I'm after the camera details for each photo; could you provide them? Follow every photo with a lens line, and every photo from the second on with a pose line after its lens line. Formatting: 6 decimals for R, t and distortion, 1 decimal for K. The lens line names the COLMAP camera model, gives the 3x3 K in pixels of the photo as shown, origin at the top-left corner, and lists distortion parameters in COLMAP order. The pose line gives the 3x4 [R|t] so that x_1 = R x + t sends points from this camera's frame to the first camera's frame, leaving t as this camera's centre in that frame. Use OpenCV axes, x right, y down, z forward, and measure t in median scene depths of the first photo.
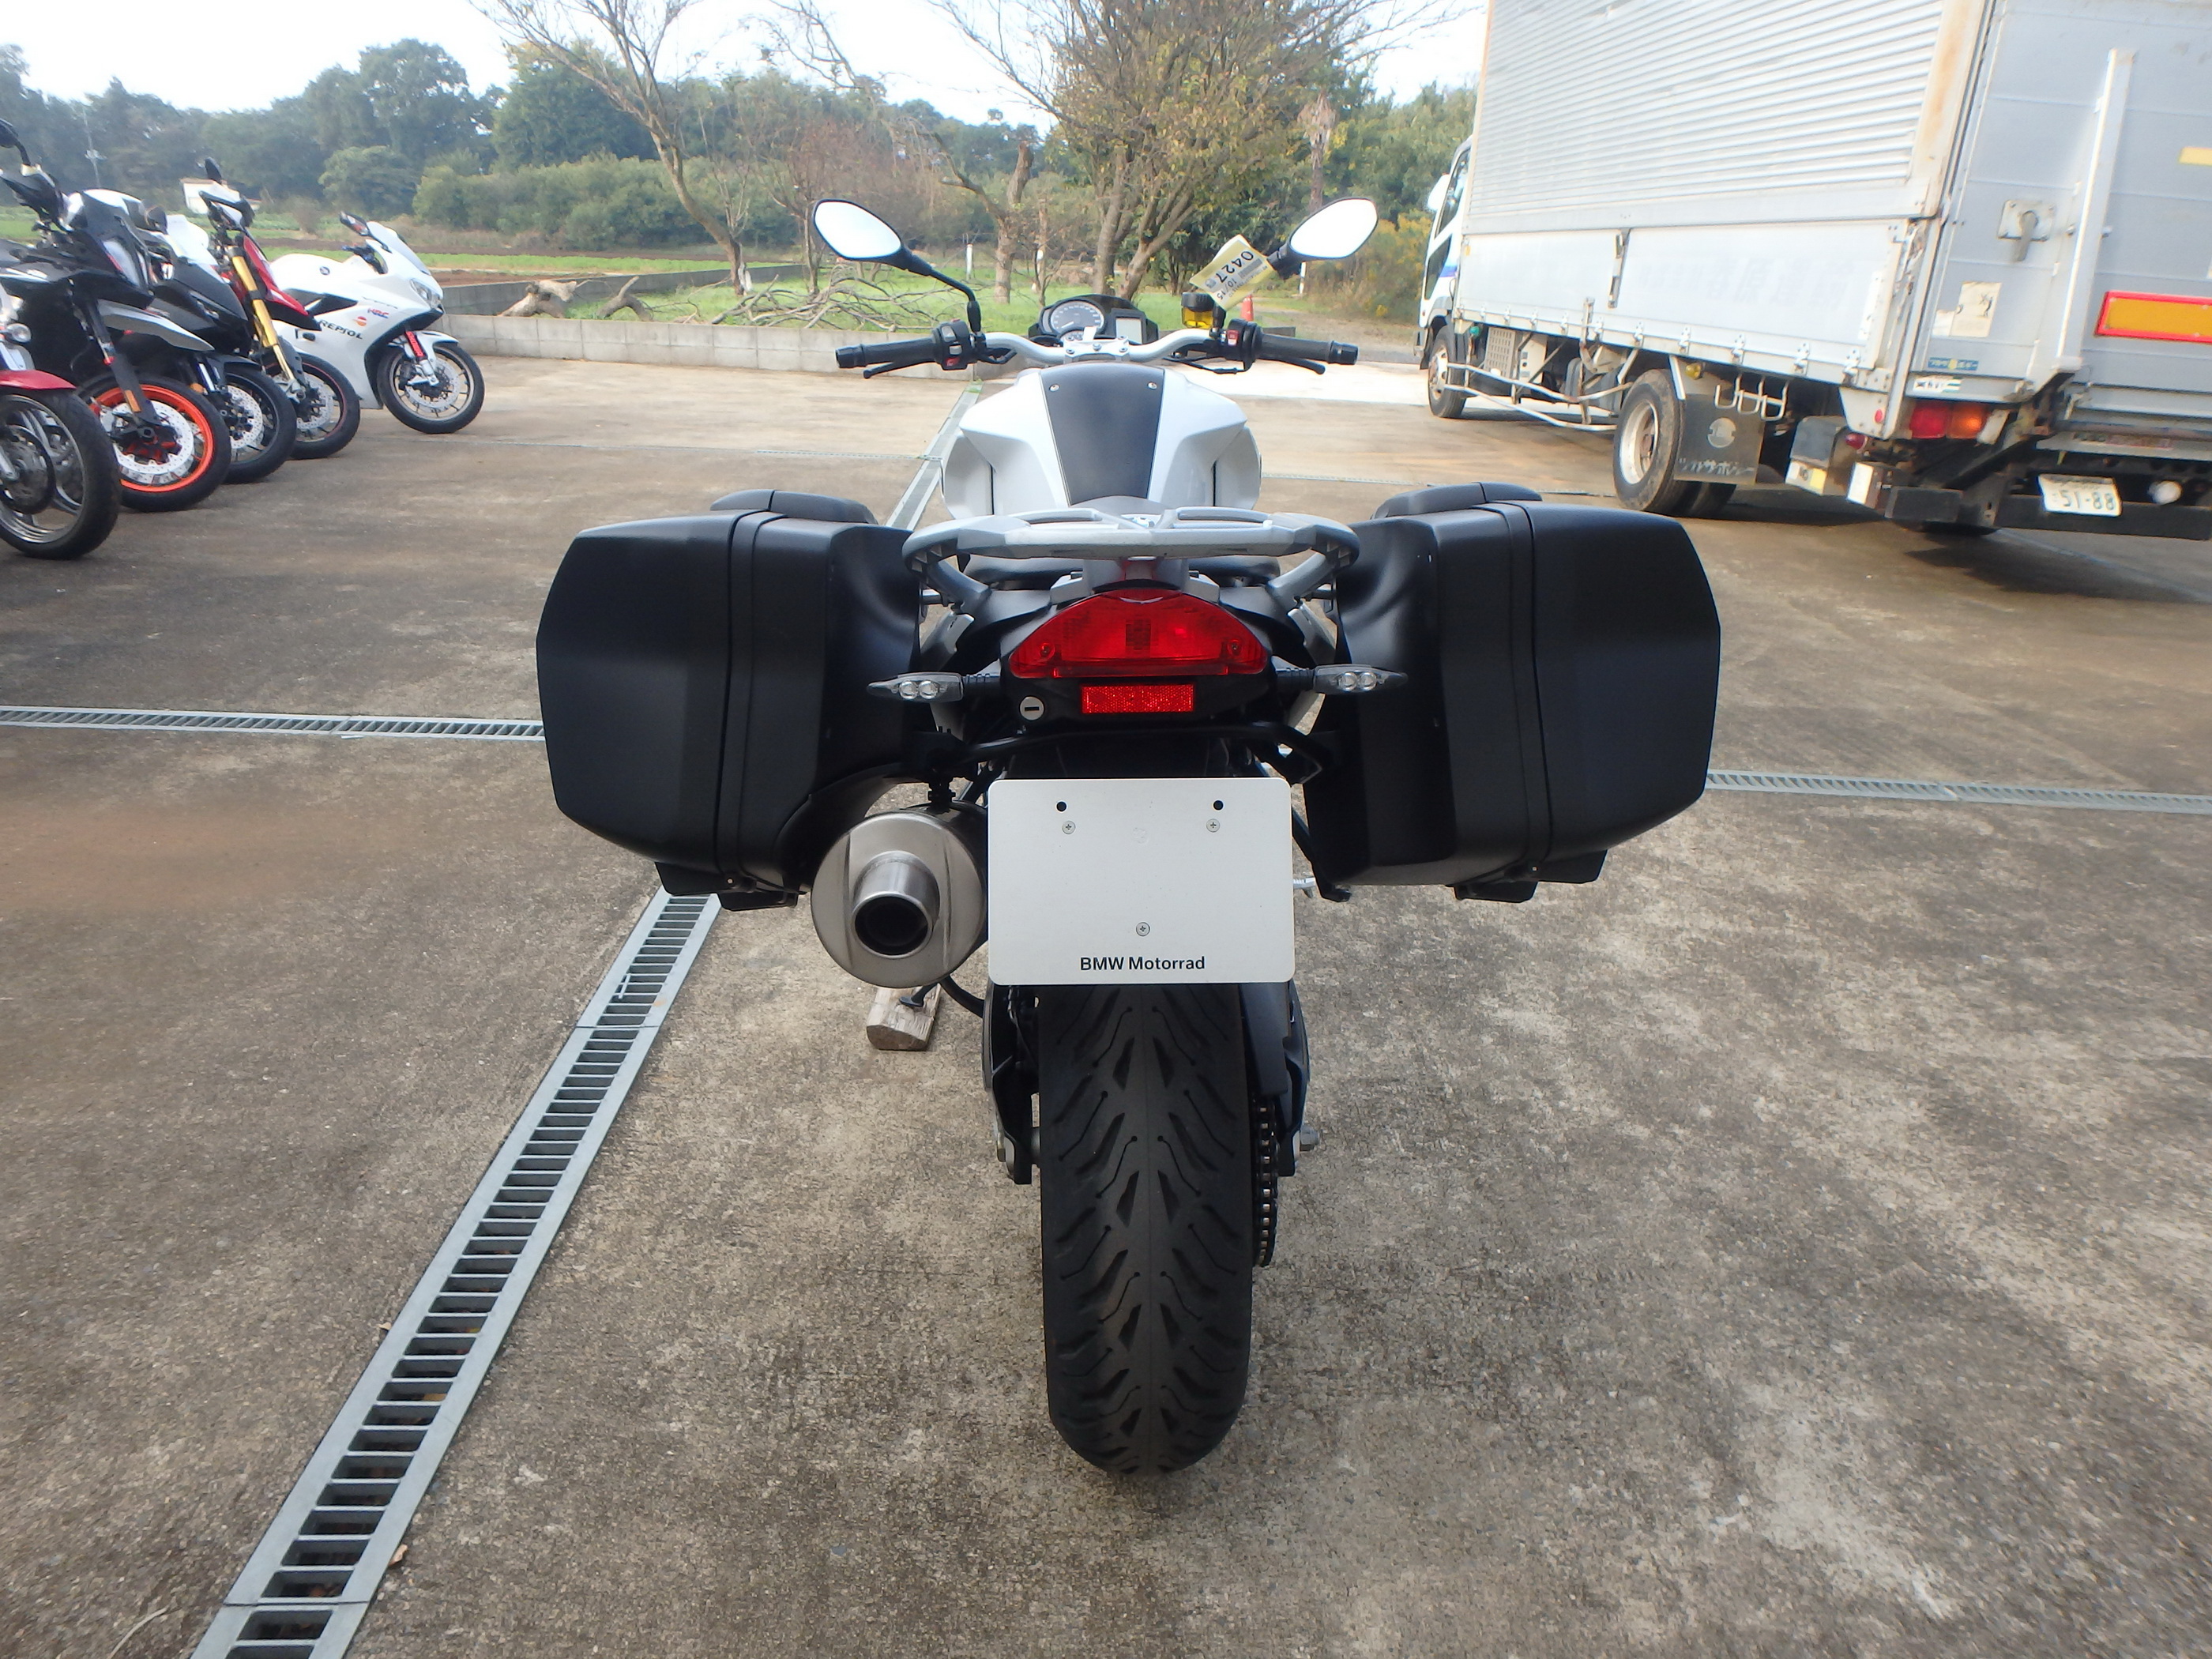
lens RADIAL K [[1380.2, 0, 1099.7], [0, 1380.2, 812.3], [0, 0, 1]] dist [-0.044572, 0.012511]
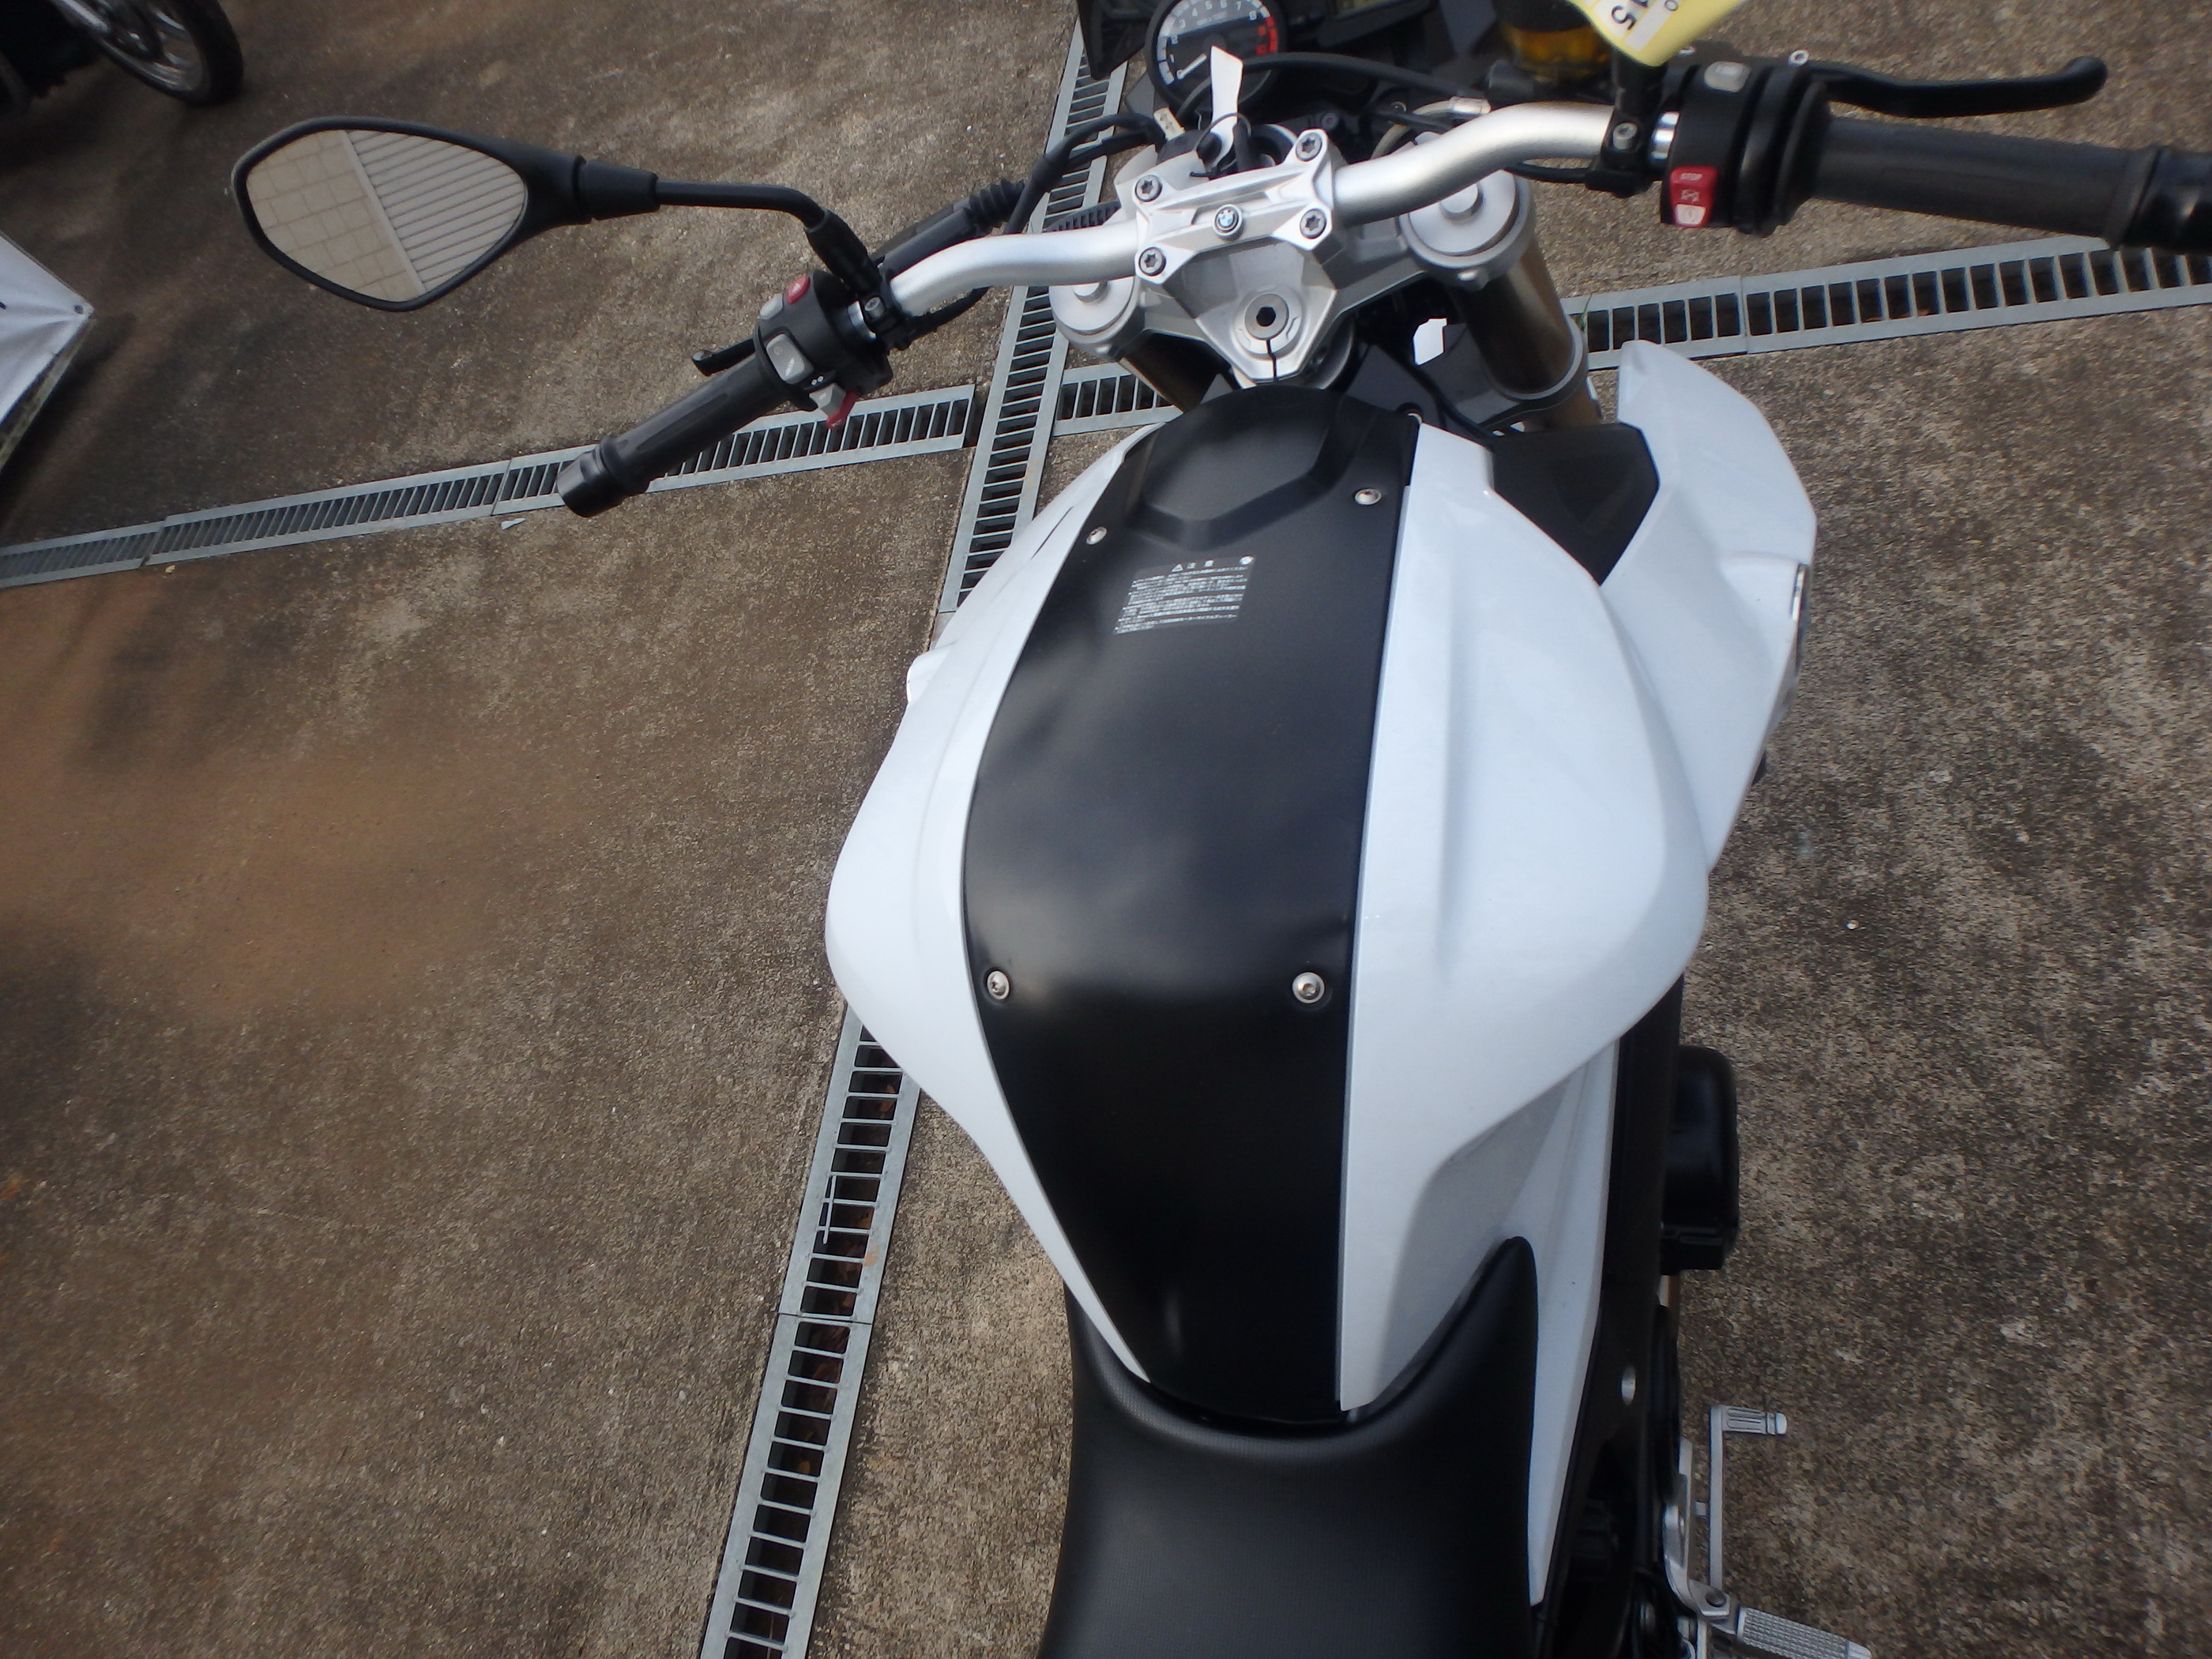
lens RADIAL K [[1380.2, 0, 1106.8], [0, 1380.2, 812.1], [0, 0, 1]] dist [-0.044572, 0.012511]
pose [[0.907490, -0.017703, -0.419700, 0.107005], [0.290060, 0.749098, 0.595582, -0.451742], [0.303853, -0.662223, 0.684934, 0.719481]]
